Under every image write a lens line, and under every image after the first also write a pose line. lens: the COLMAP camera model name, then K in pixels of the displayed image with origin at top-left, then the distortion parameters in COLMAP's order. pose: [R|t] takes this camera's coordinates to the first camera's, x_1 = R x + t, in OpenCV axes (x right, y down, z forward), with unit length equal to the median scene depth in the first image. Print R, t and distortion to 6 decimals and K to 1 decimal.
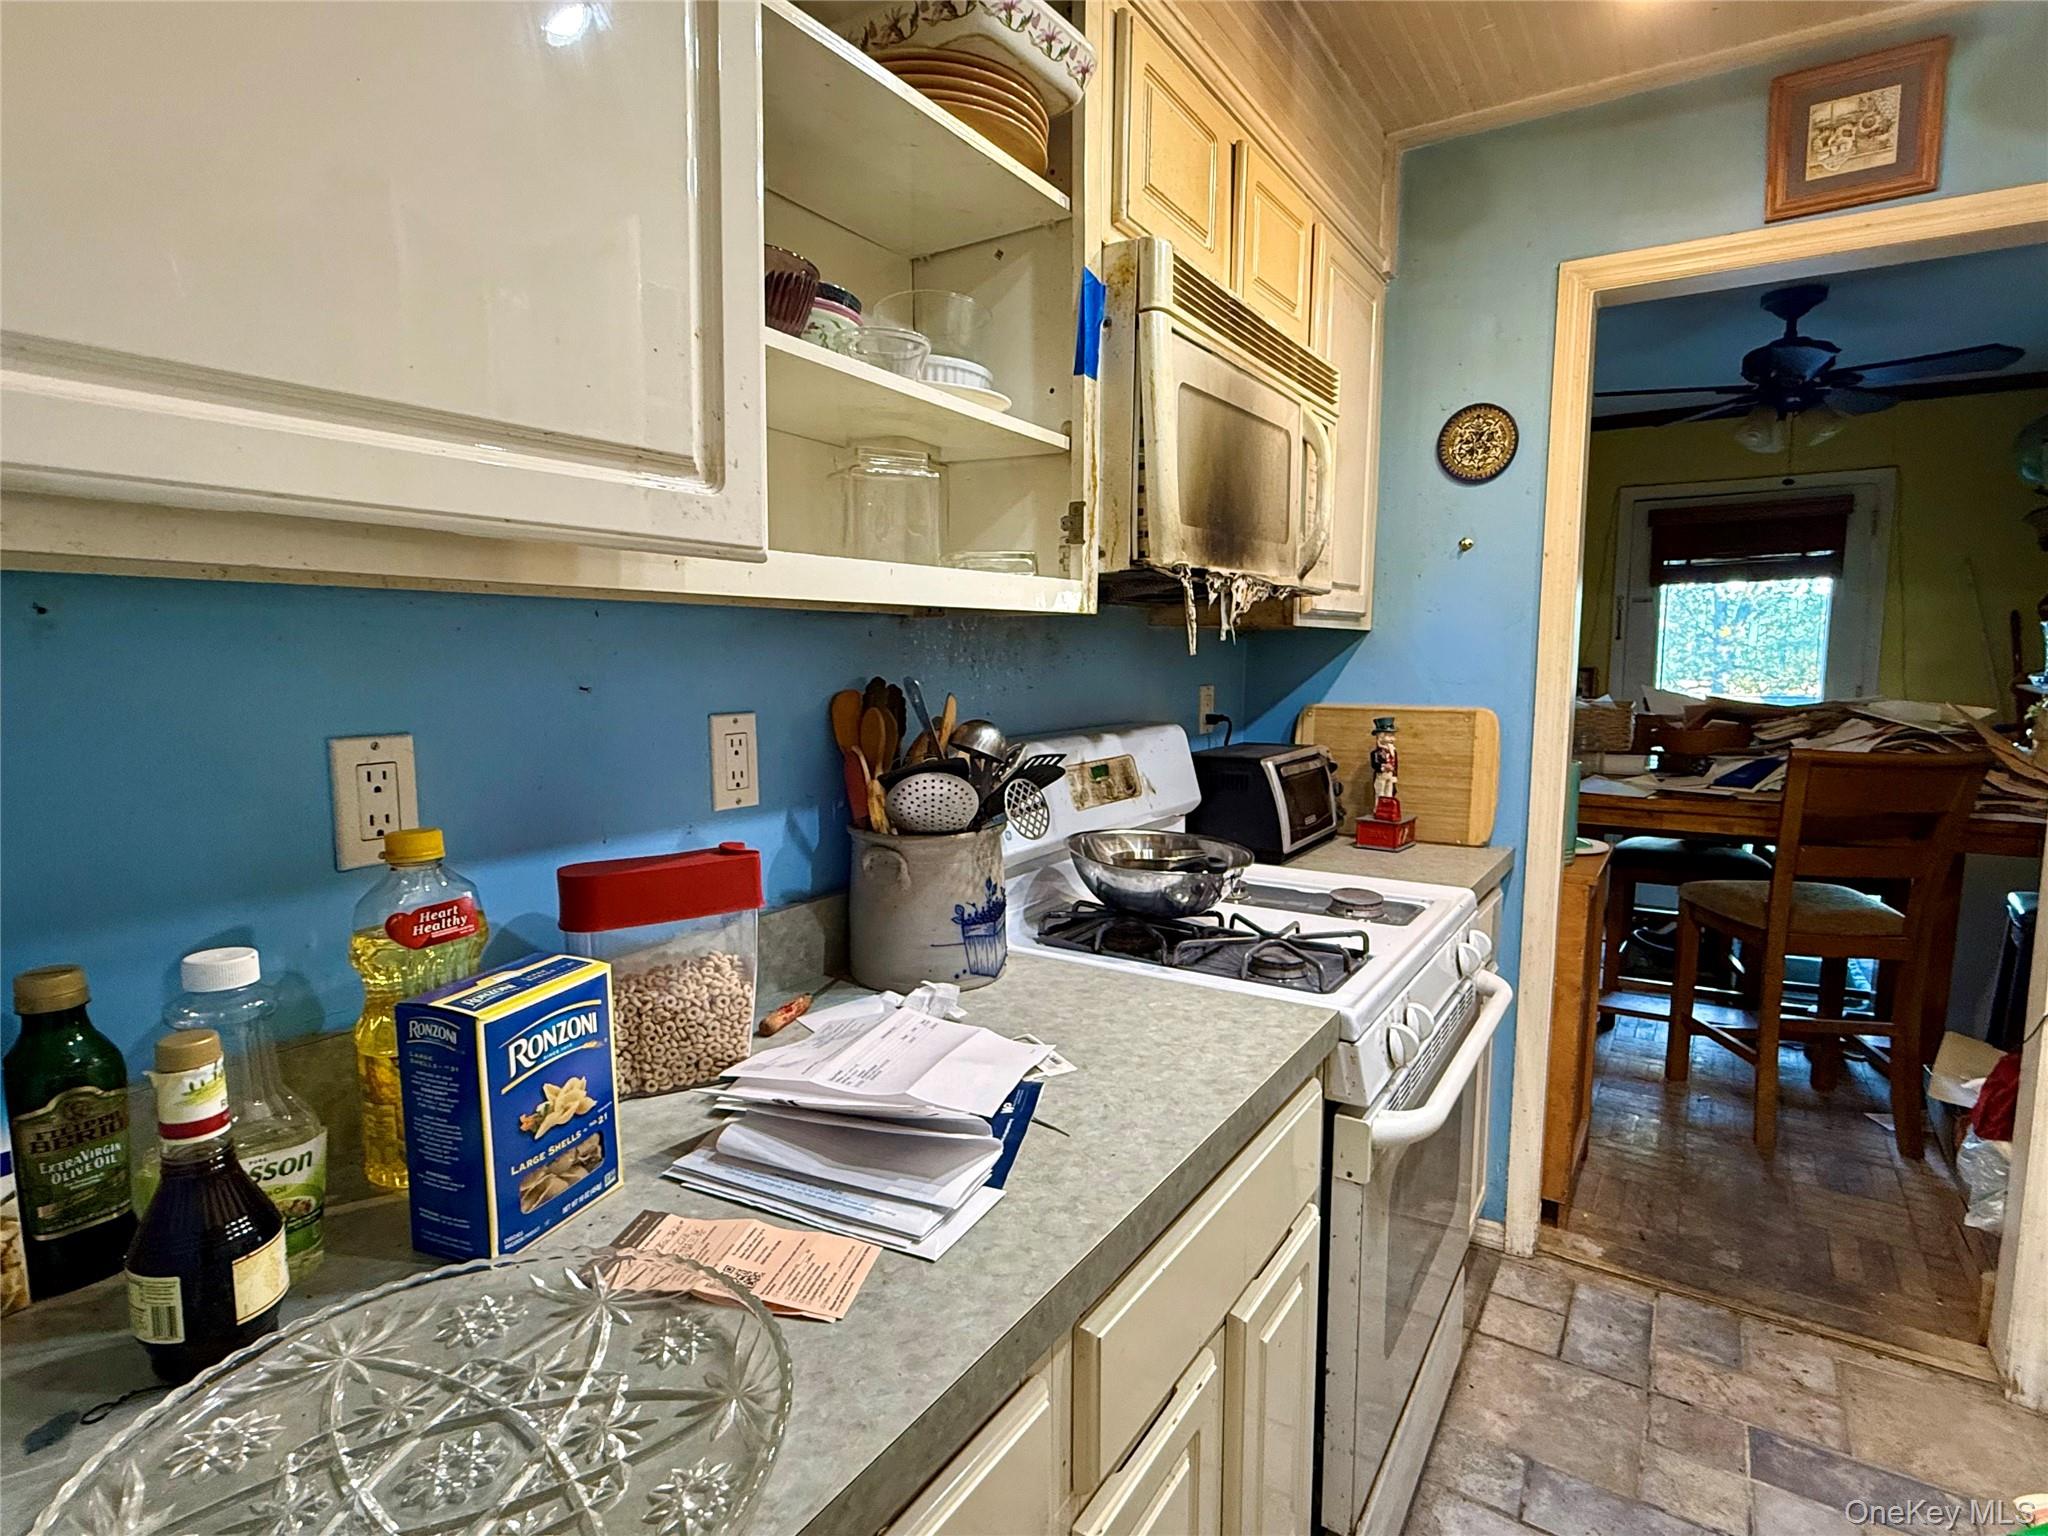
lens RADIAL K [[1053.8, 0, 1026.3], [0, 1053.8, 769.3], [0, 0, 1]] dist [0.000071, -0.001241]
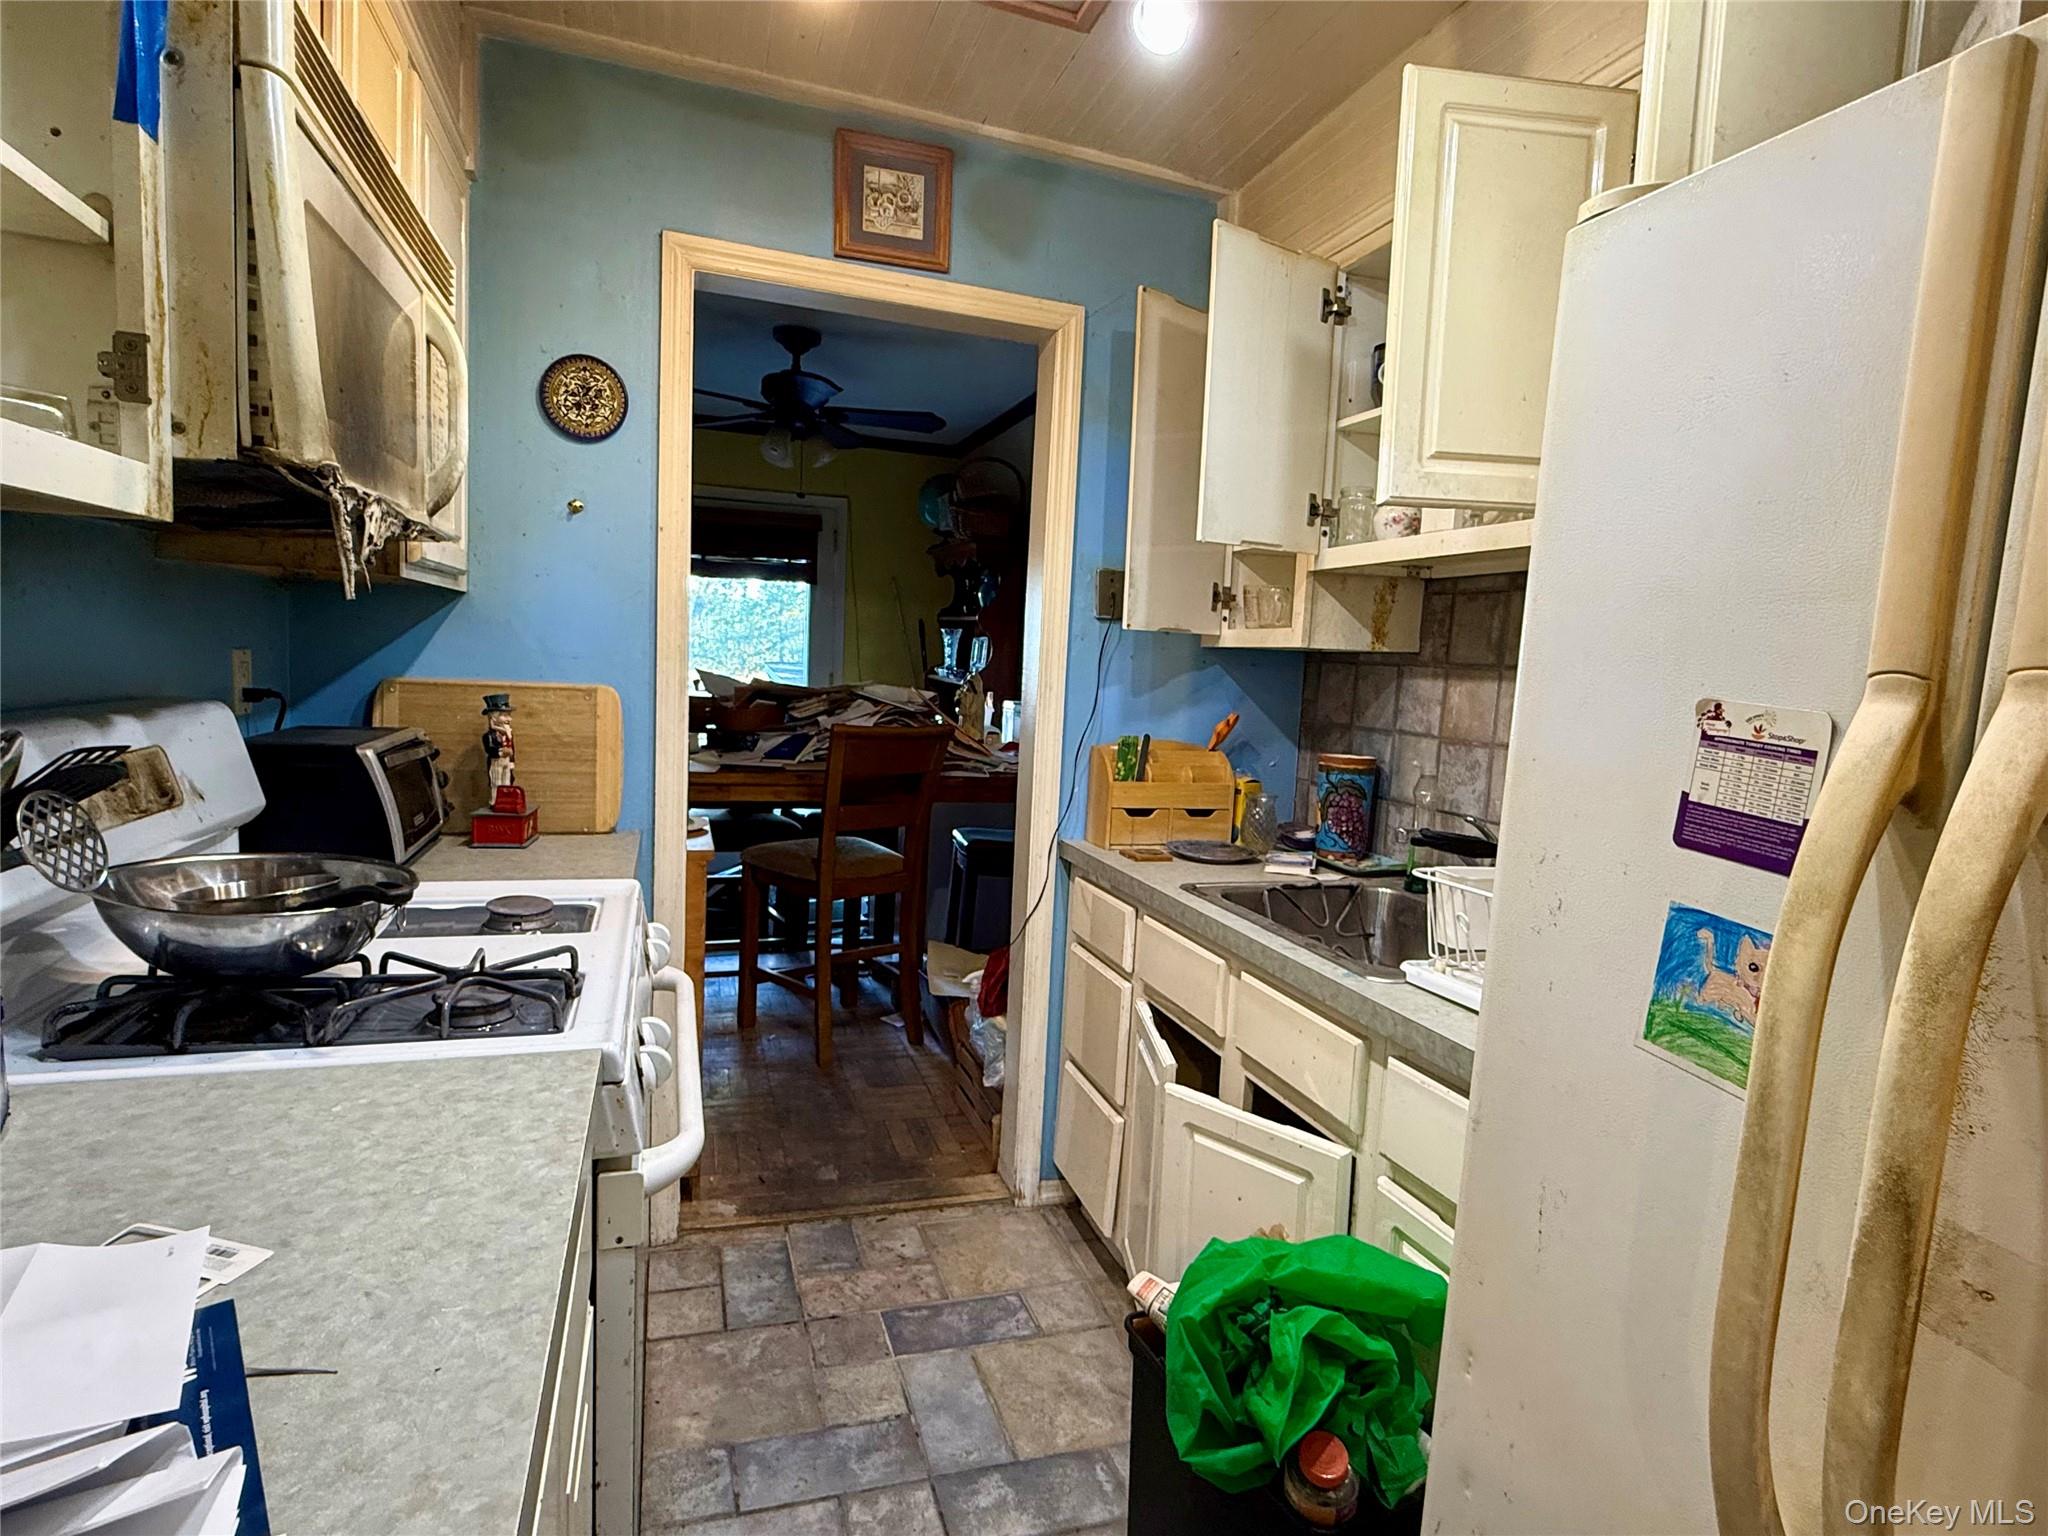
lens RADIAL K [[1053.8, 0, 1021.5], [0, 1053.8, 773.1], [0, 0, 1]] dist [0.000071, -0.001241]
pose [[0.628730, -0.049951, 0.776018, -0.074039], [0.033772, 0.998747, 0.036926, -0.002393], [-0.776890, 0.002991, 0.629629, 0.139880]]
